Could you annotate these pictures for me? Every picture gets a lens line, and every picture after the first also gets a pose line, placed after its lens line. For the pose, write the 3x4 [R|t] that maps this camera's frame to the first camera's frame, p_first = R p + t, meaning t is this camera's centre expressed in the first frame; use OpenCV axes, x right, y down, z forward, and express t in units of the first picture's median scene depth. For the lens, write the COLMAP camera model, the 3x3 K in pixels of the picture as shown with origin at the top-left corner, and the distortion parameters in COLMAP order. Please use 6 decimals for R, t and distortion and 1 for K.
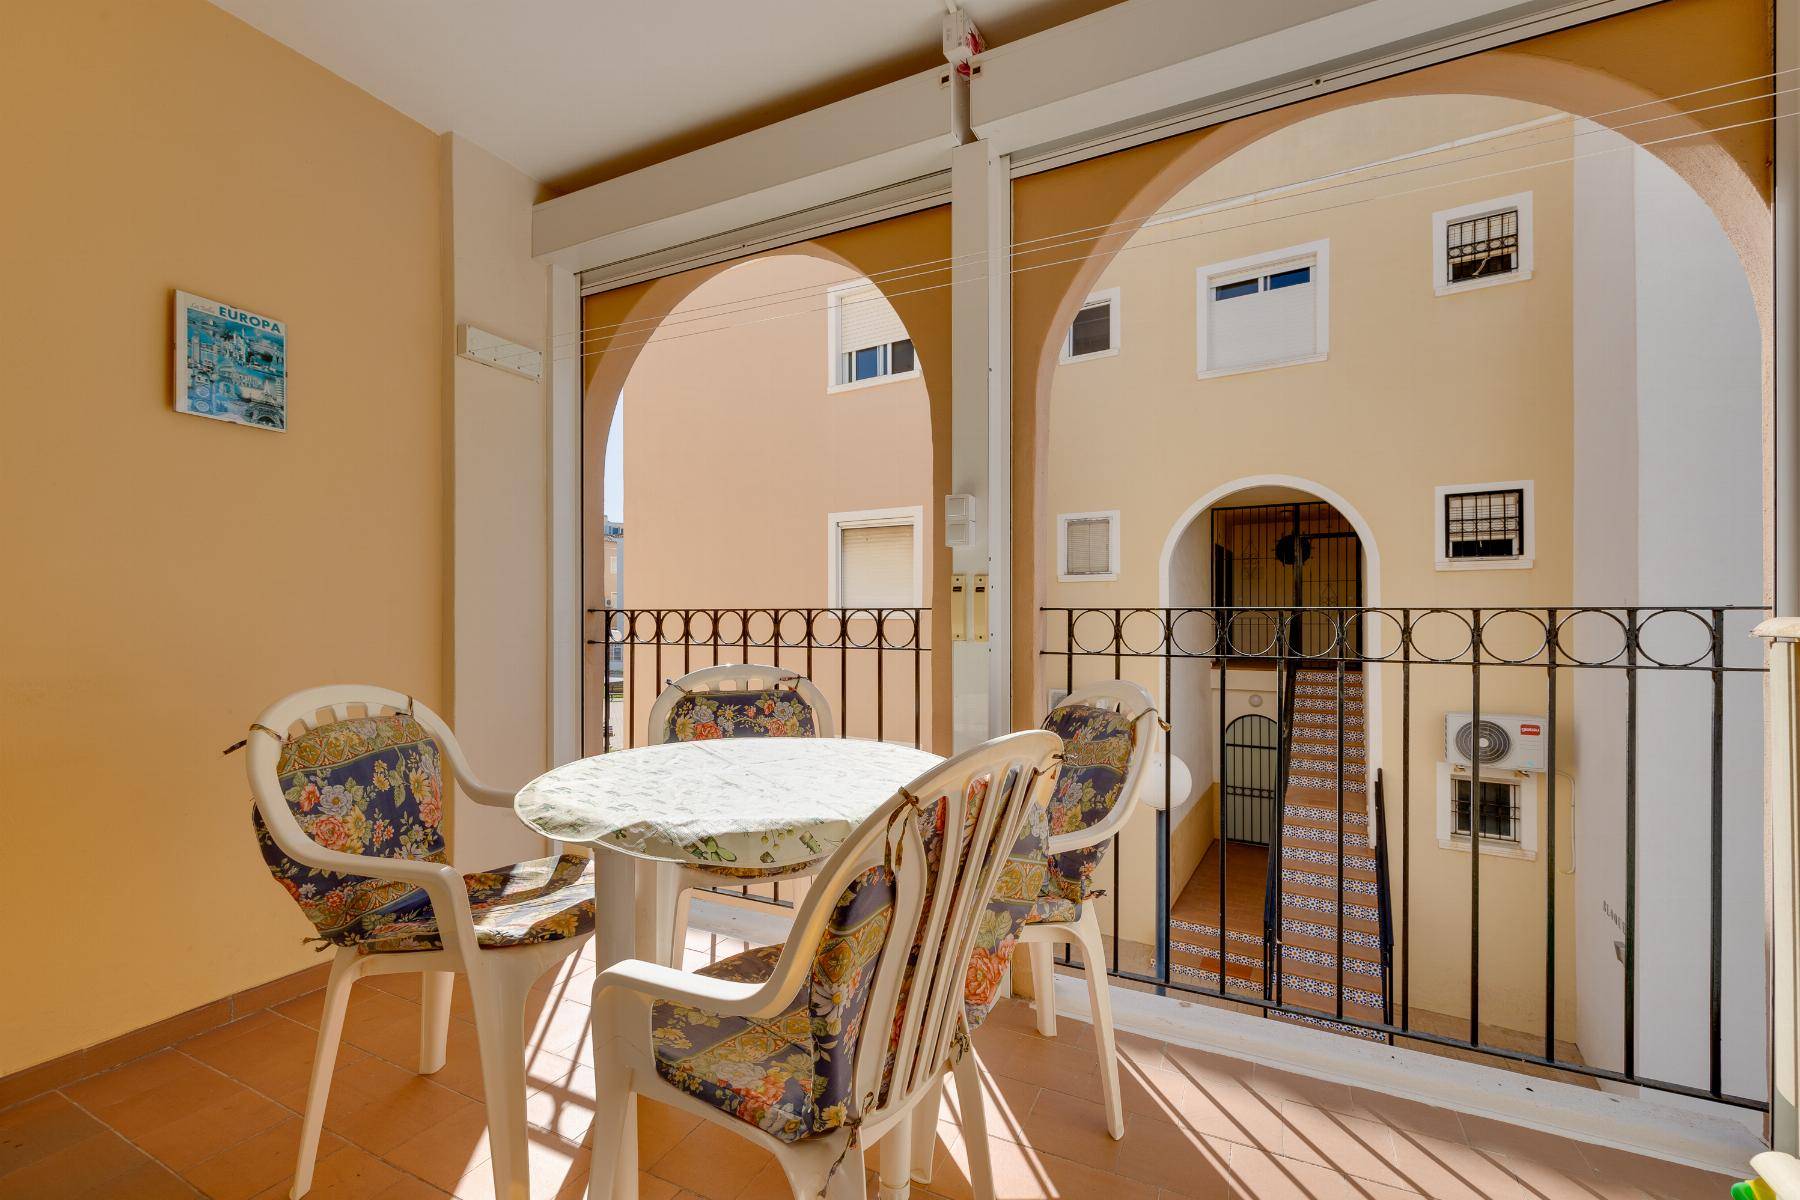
lens RADIAL K [[752.7, 0, 898.4], [0, 752.7, 612.6], [0, 0, 1]] dist [0.000960, 0.000144]
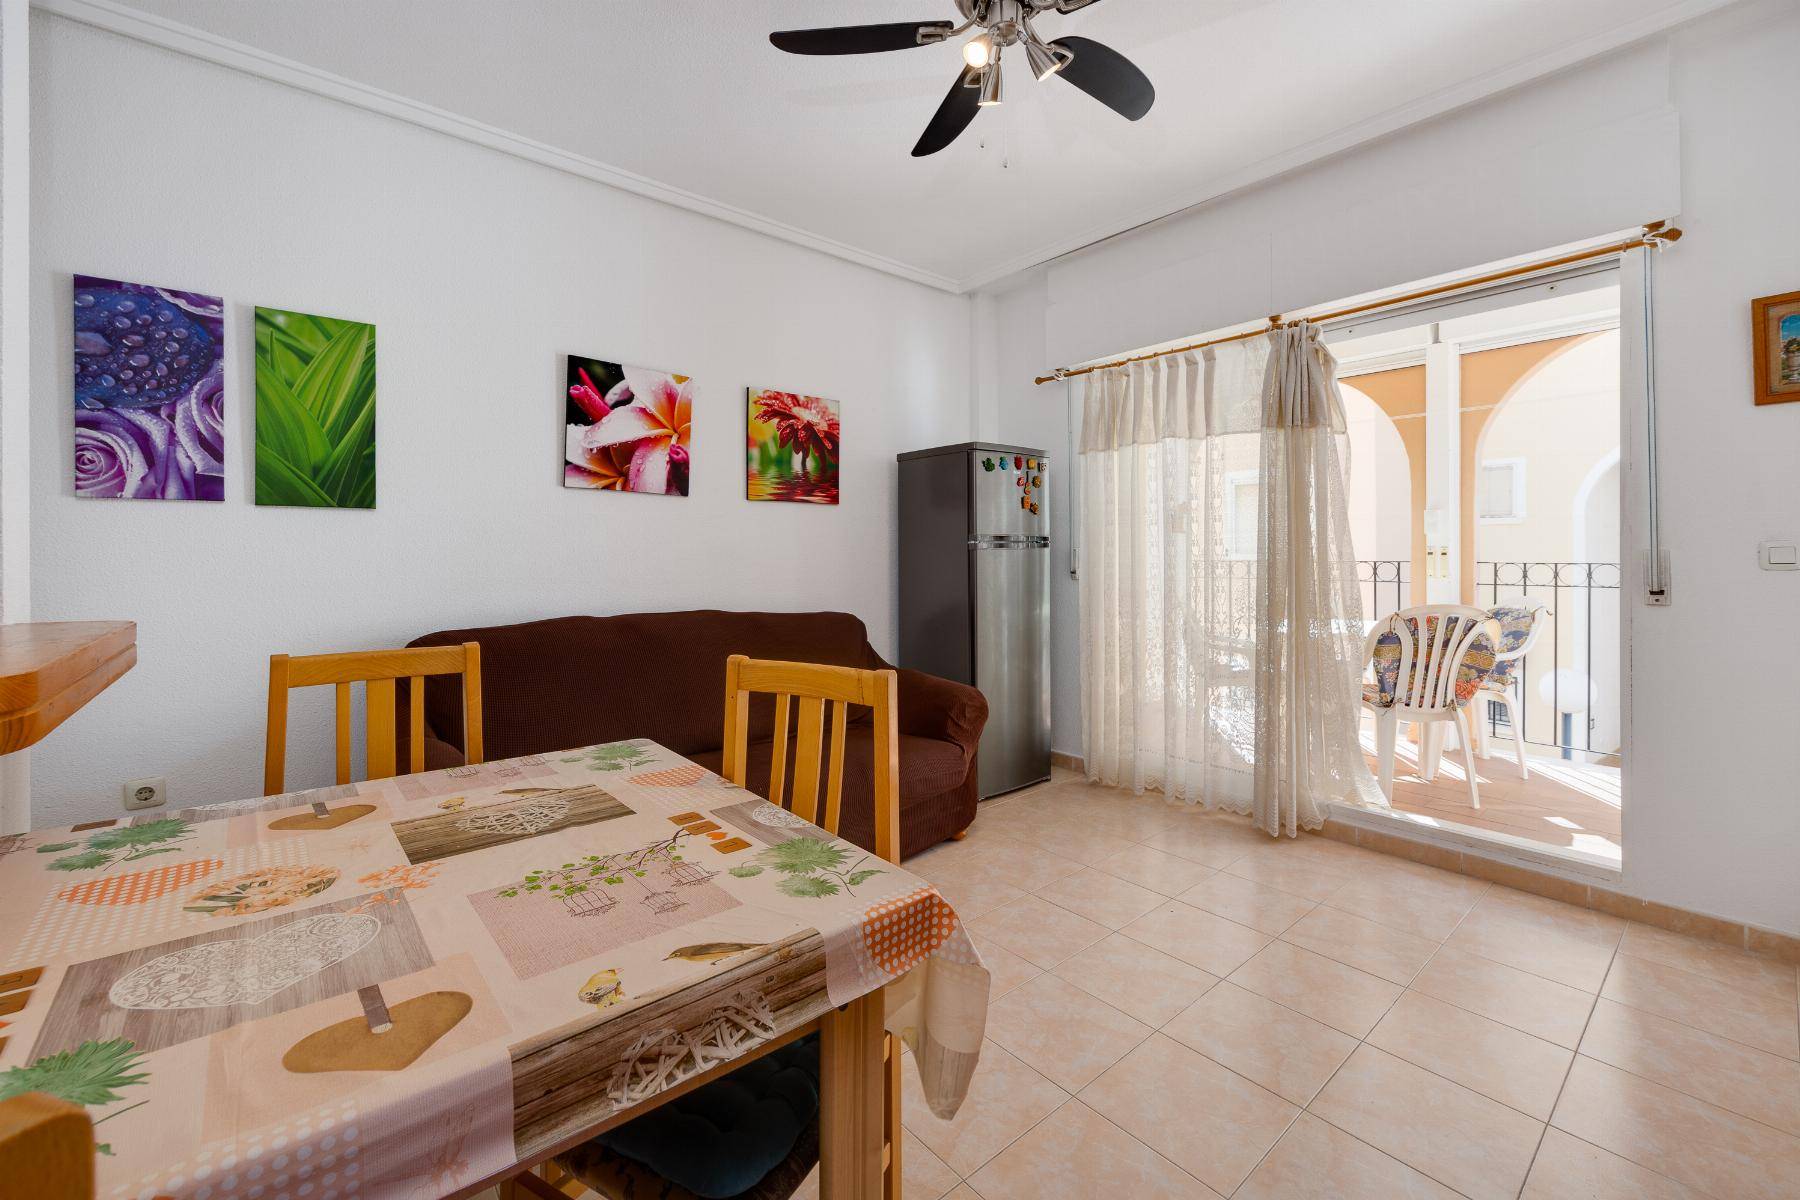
lens RADIAL K [[735.8, 0, 895.9], [0, 735.8, 554.1], [0, 0, 1]] dist [-0.001583, -0.000031]
pose [[0.914103, 0.001175, -0.405481, -0.470457], [0.003518, 0.999935, 0.010828, -0.058163], [0.405468, -0.011325, 0.914039, -1.549330]]
